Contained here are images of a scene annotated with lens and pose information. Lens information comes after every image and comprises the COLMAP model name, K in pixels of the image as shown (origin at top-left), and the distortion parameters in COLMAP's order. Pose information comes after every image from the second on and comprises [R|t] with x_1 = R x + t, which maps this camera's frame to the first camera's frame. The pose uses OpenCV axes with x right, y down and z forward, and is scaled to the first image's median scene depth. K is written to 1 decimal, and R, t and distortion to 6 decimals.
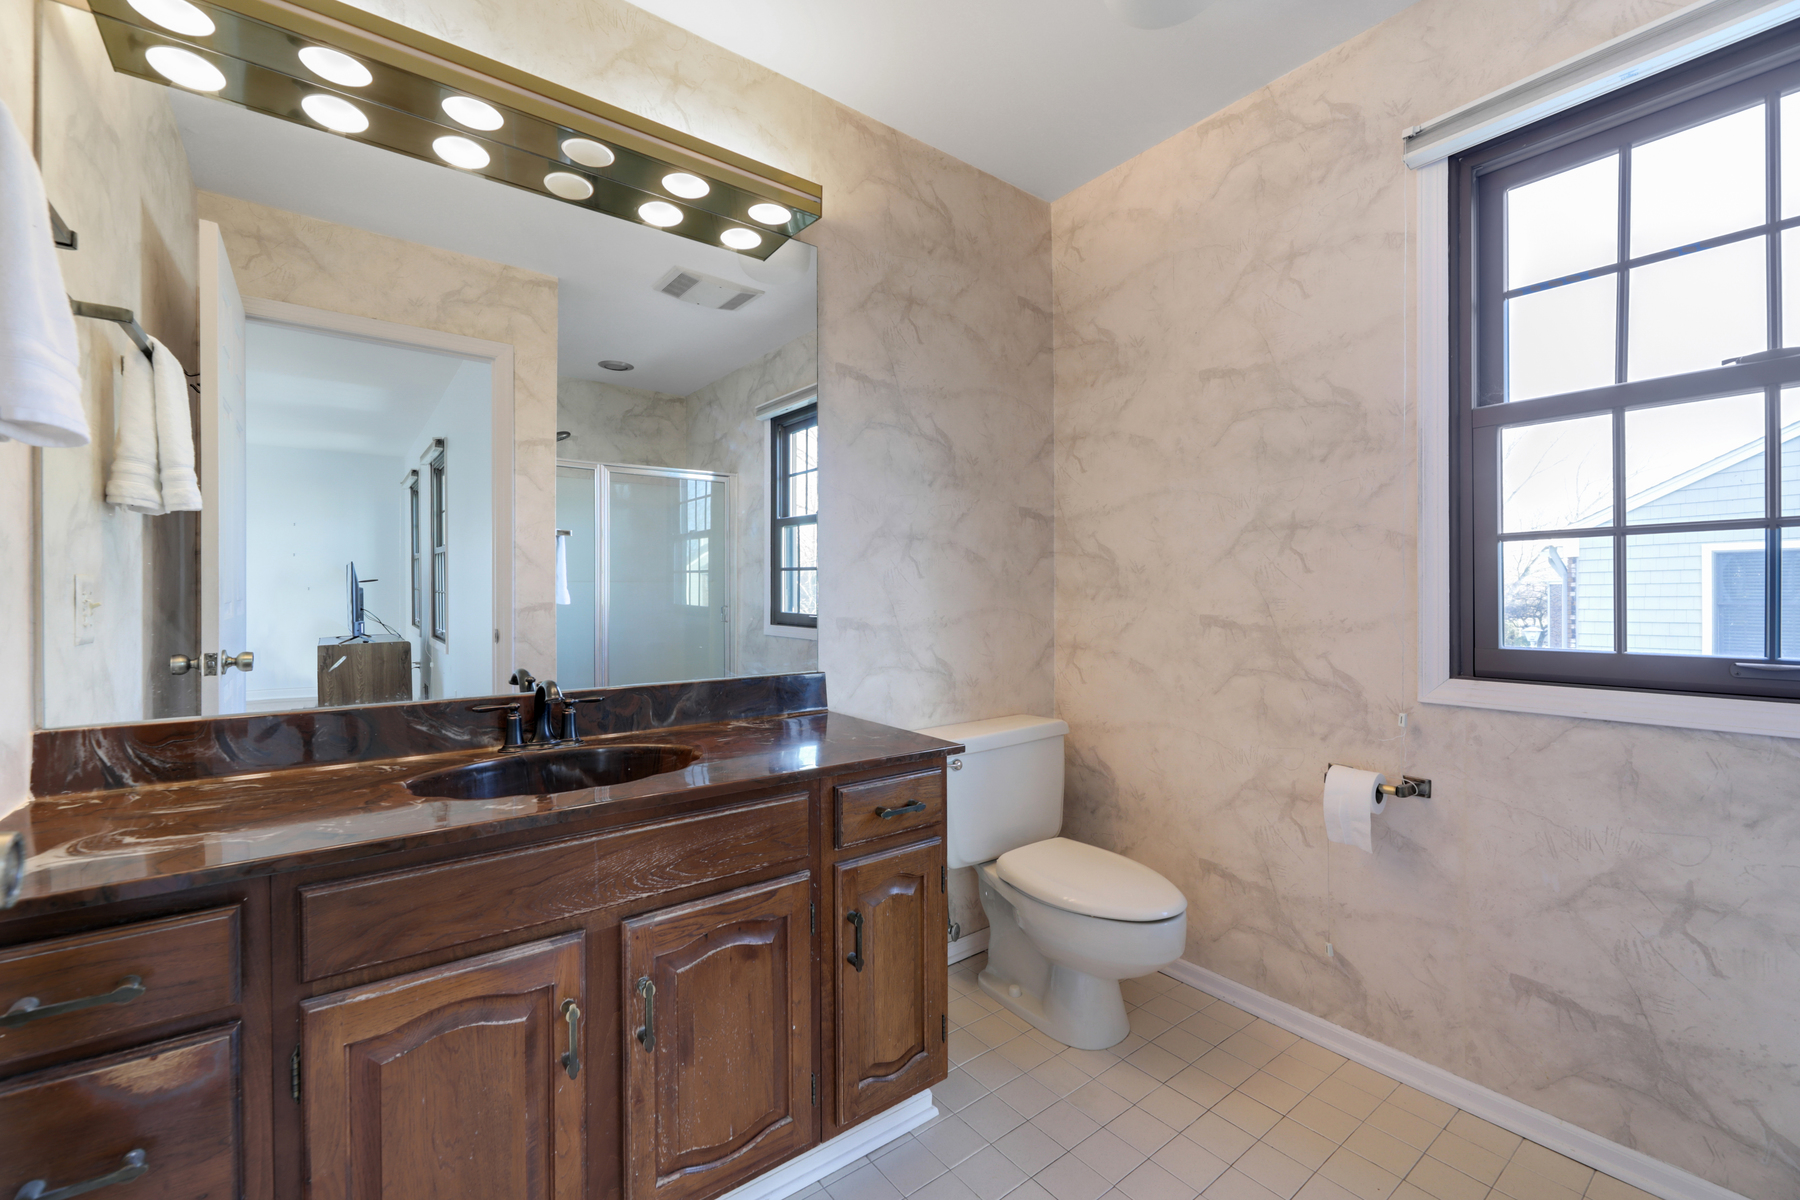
lens RADIAL K [[730.6, 0, 894.0], [0, 730.6, 595.2], [0, 0, 1]] dist [0.001678, -0.000572]
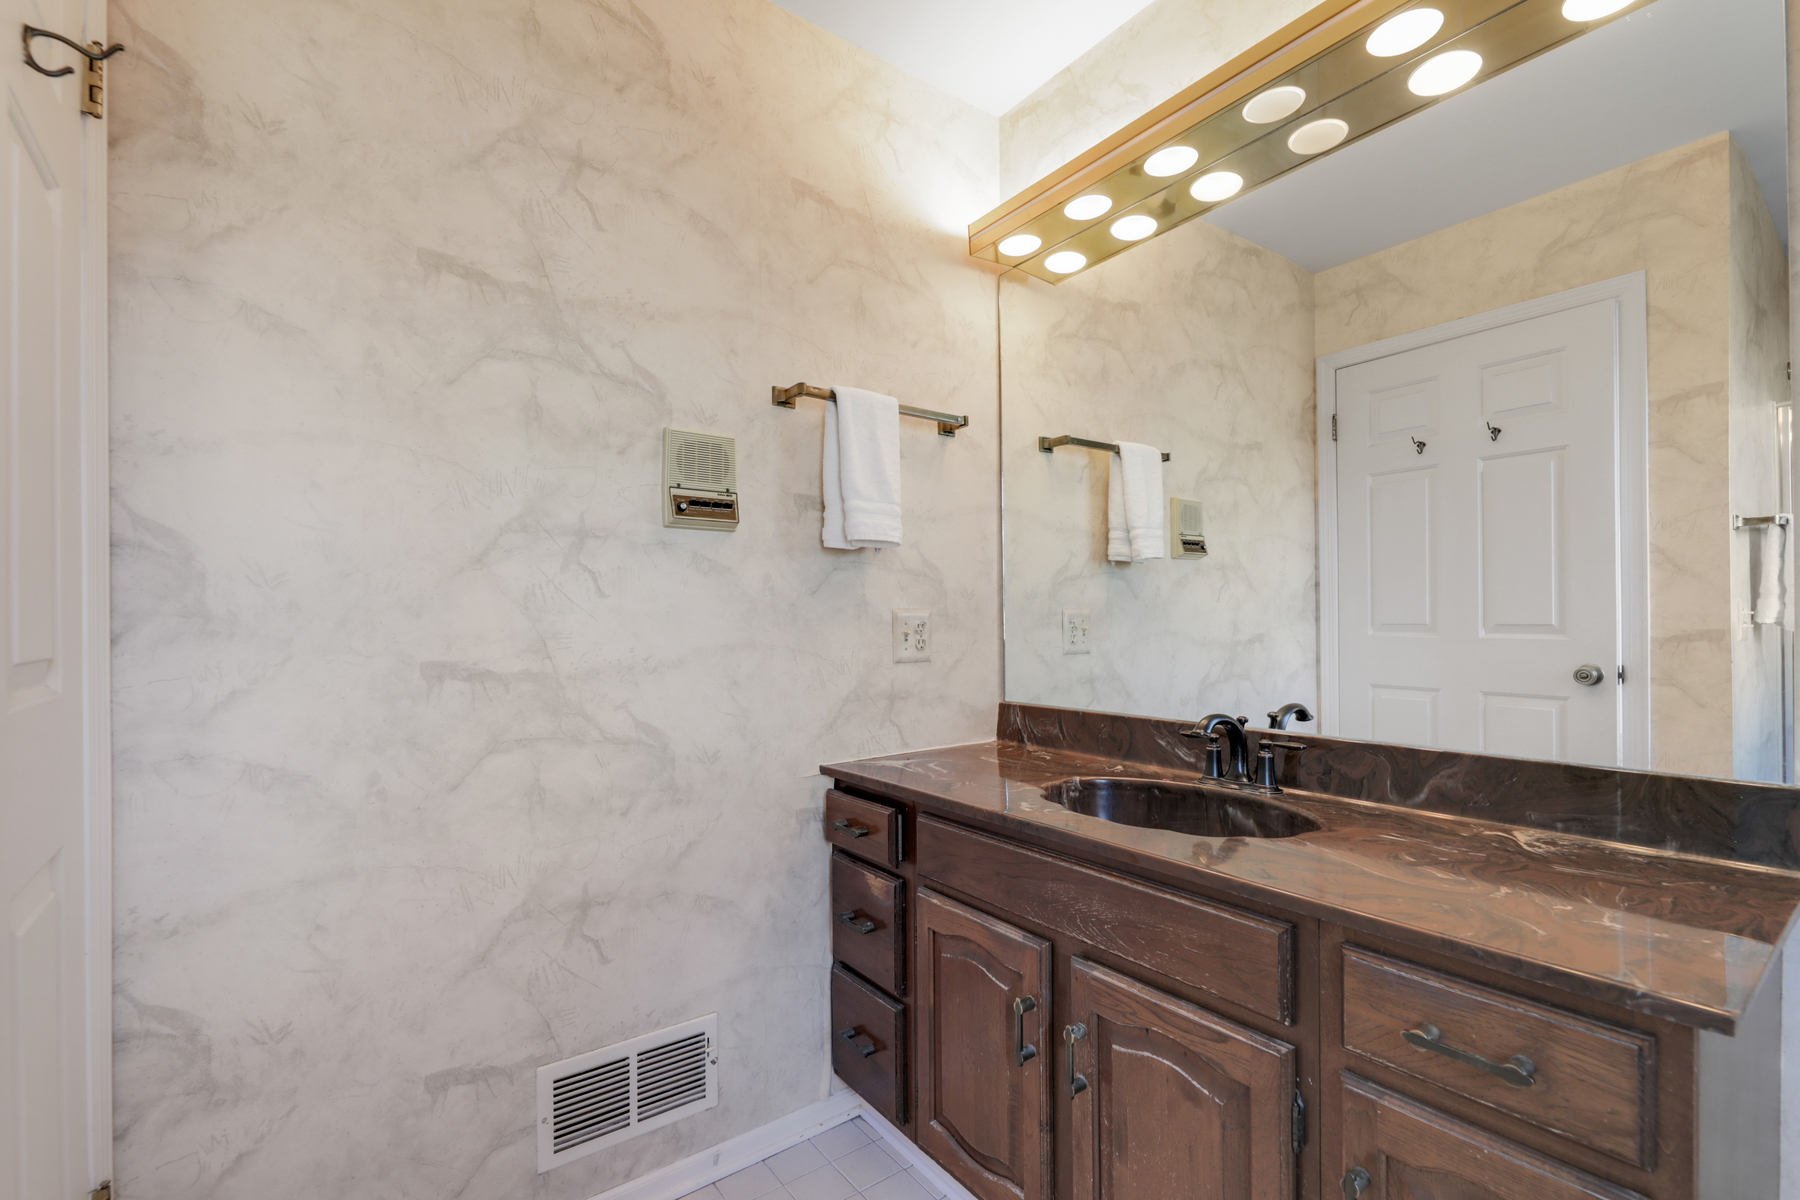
lens RADIAL K [[796.1, 0, 896.2], [0, 796.1, 619.4], [0, 0, 1]] dist [-0.026146, 0.000108]
pose [[-0.020692, -0.003235, -0.999781, 0.627016], [0.003963, 0.999987, -0.003318, -0.000724], [0.999778, -0.004030, -0.020679, 0.712704]]
